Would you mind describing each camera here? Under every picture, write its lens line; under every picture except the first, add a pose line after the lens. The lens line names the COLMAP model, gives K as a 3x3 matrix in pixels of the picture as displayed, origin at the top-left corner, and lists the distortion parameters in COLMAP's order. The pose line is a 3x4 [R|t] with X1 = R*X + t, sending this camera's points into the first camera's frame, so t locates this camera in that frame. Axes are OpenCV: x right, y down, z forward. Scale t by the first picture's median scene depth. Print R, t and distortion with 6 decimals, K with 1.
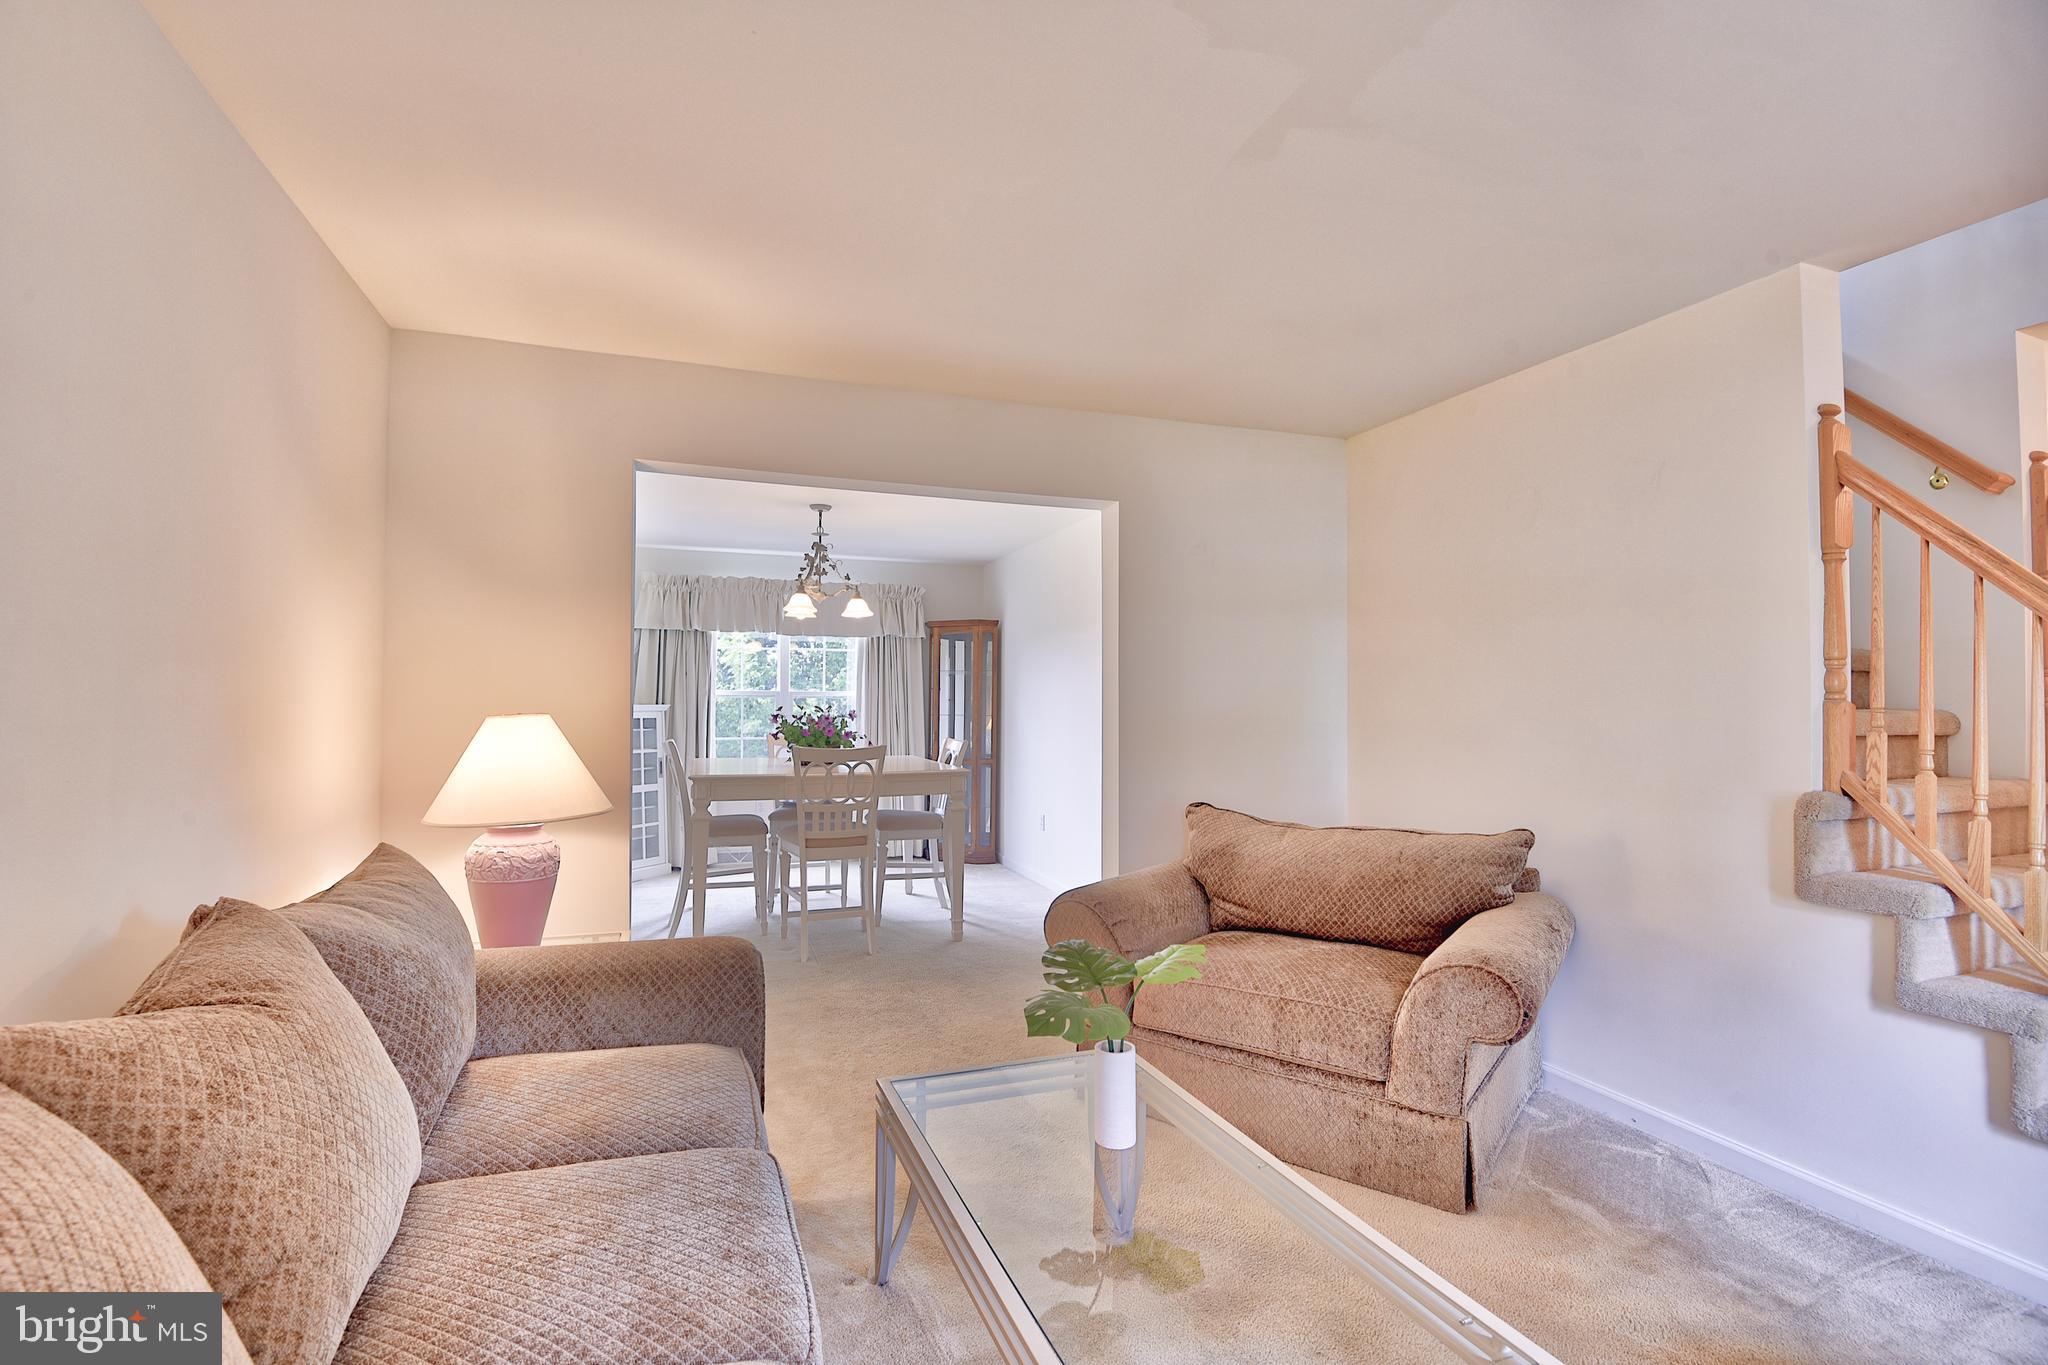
lens RADIAL K [[950.1, 0, 1024.0], [0, 950.1, 682.5], [0, 0, 1]] dist [0.000261, -0.030524]
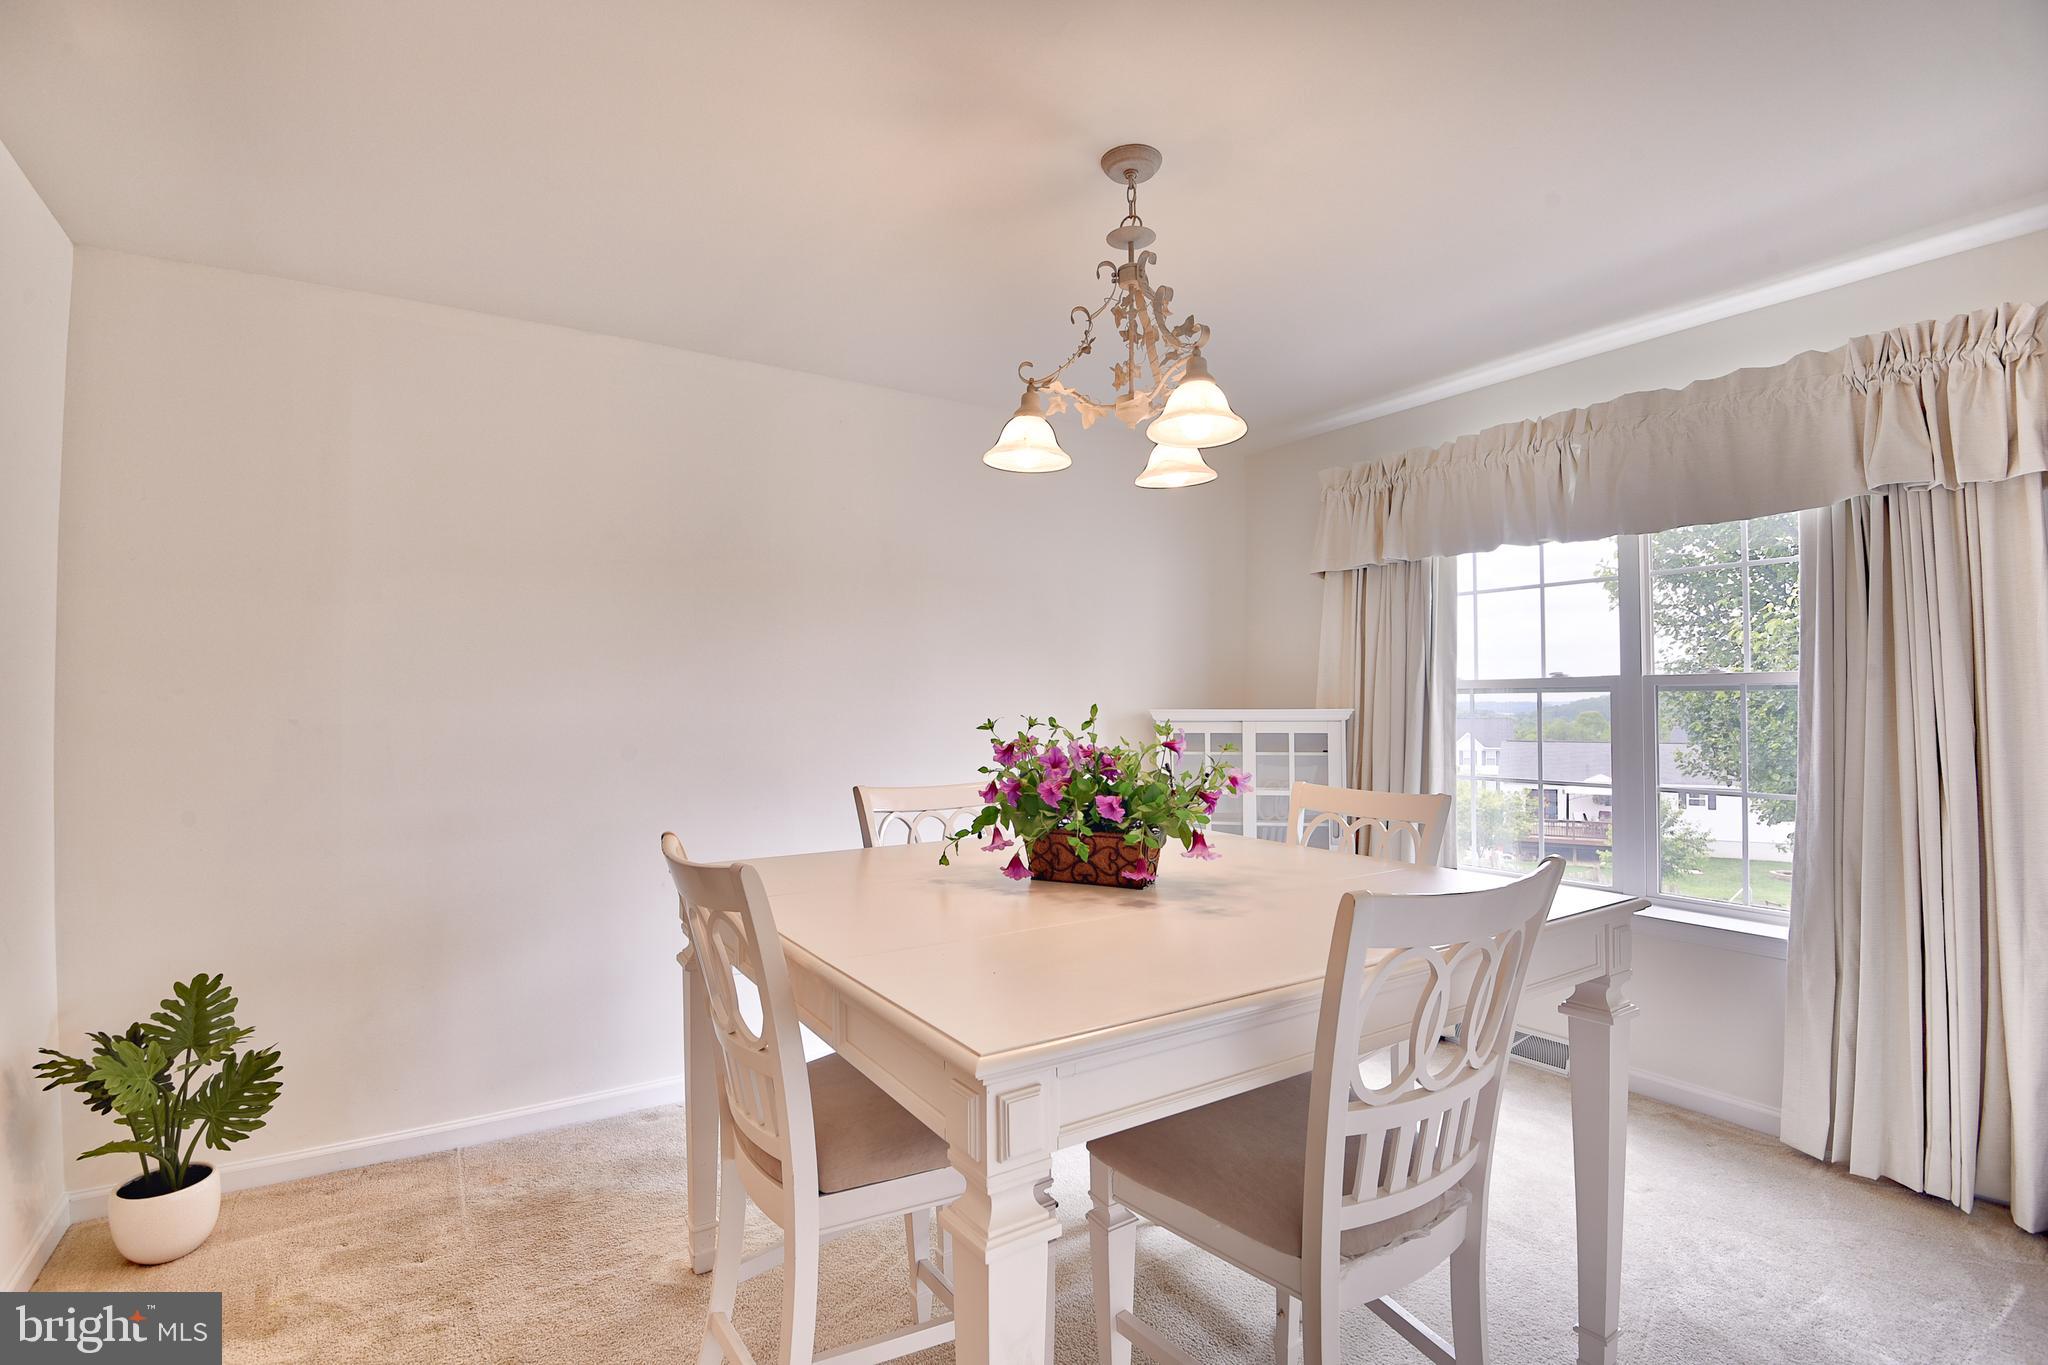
lens RADIAL K [[931.7, 0, 1024.0], [0, 931.7, 682.5], [0, 0, 1]] dist [-0.000864, -0.000114]
pose [[0.216838, -0.025501, -0.975874, 0.093606], [0.025536, 0.999465, -0.020444, 0.014729], [0.975873, -0.020487, 0.217374, 0.715785]]
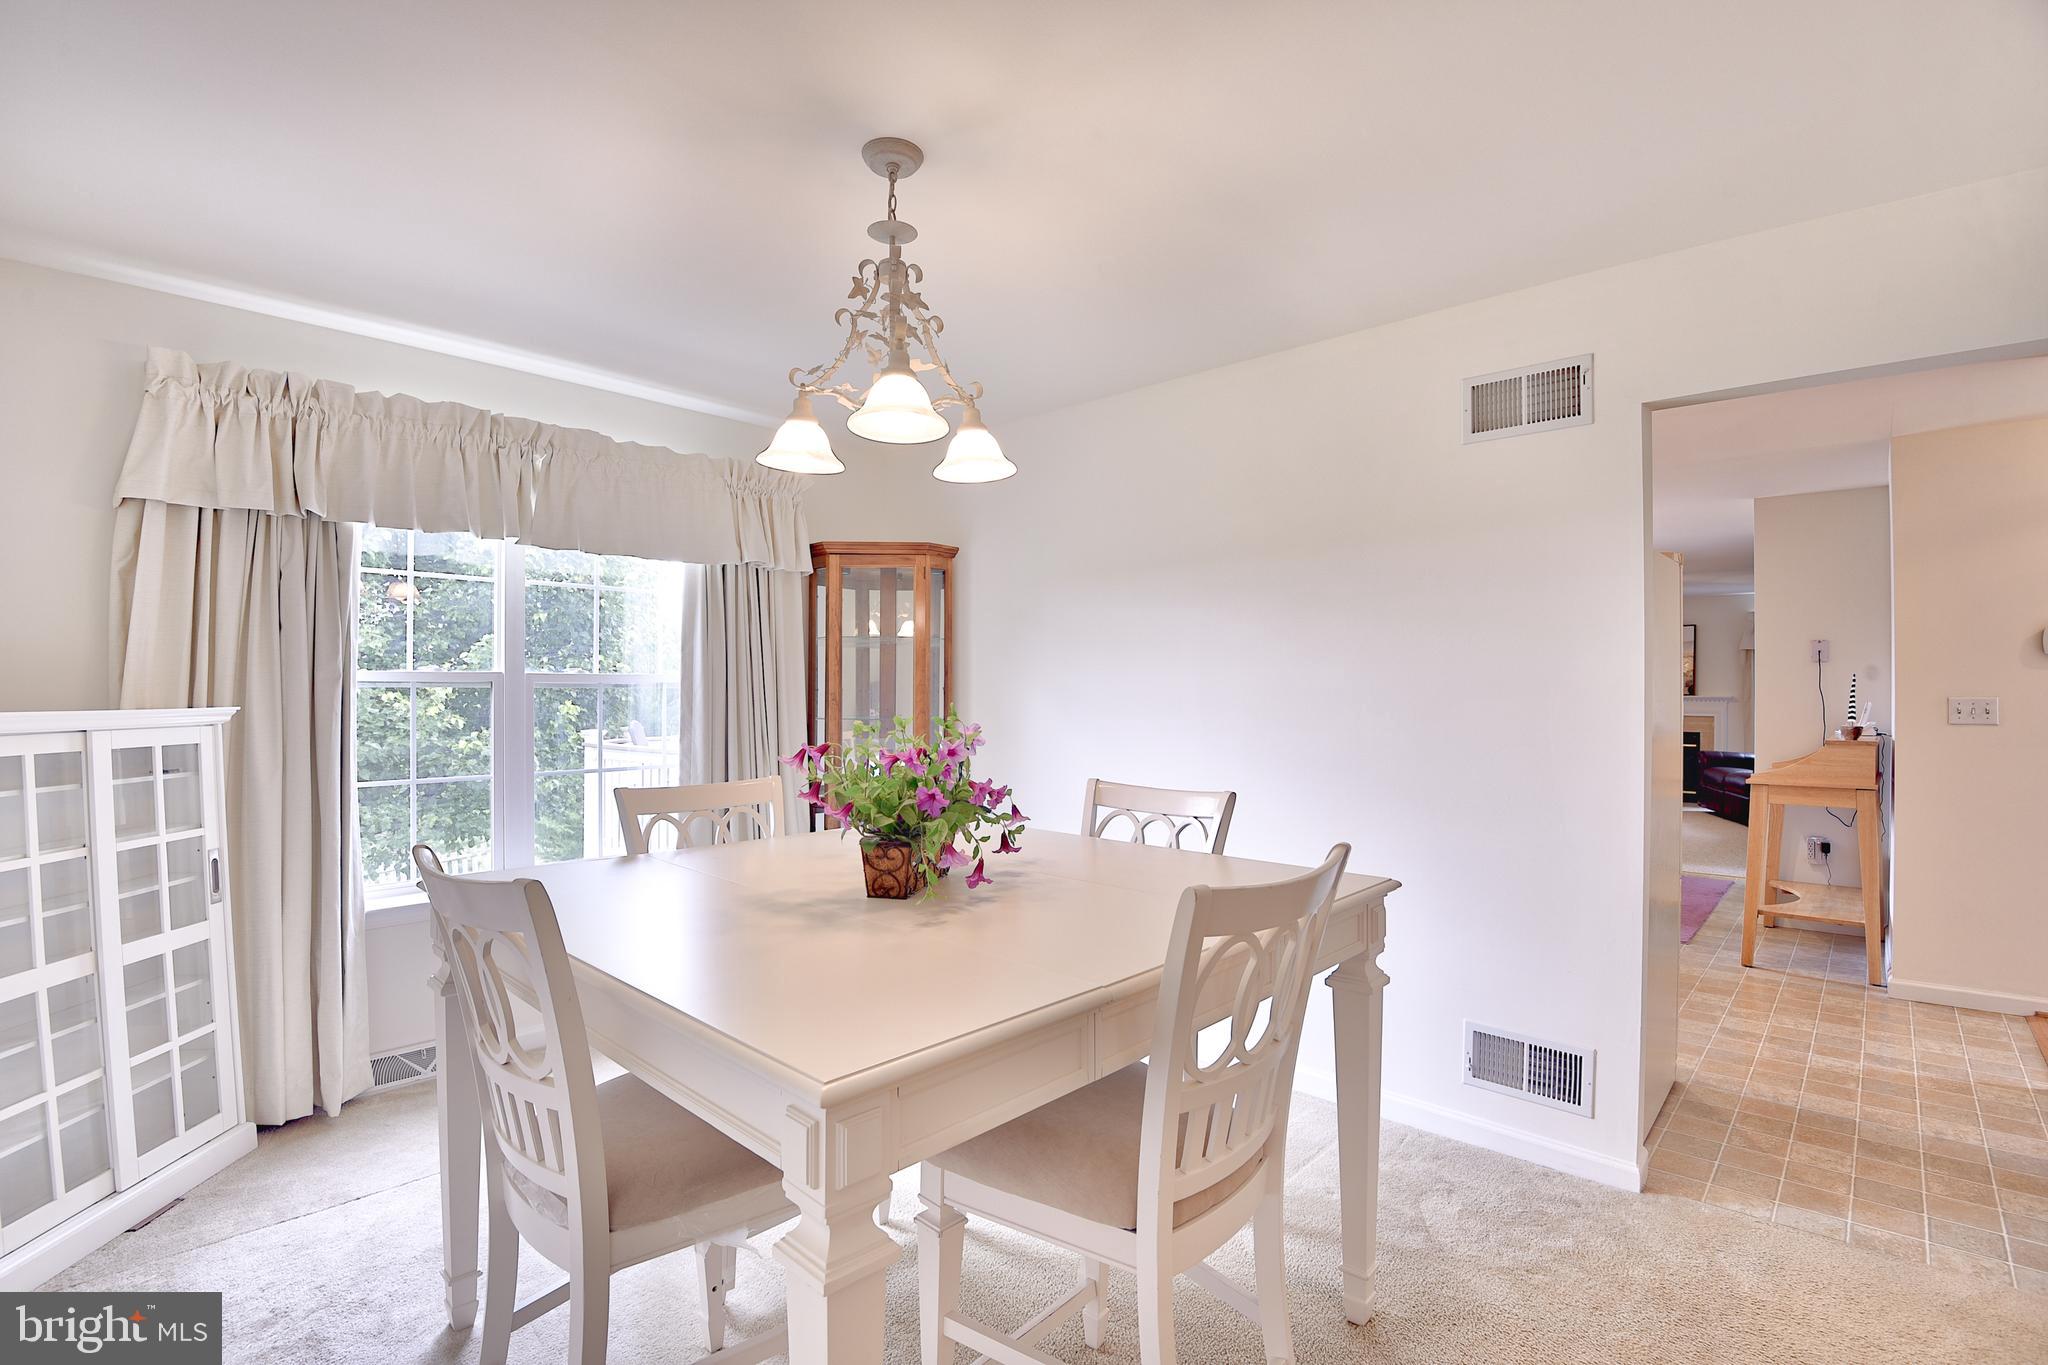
lens RADIAL K [[950.1, 0, 1024.0], [0, 950.1, 682.5], [0, 0, 1]] dist [0.000261, -0.030524]
pose [[0.895451, 0.003818, 0.445144, -0.260507], [-0.013113, 0.999756, 0.017803, 0.002637], [-0.444968, -0.021779, 0.895282, 0.530888]]
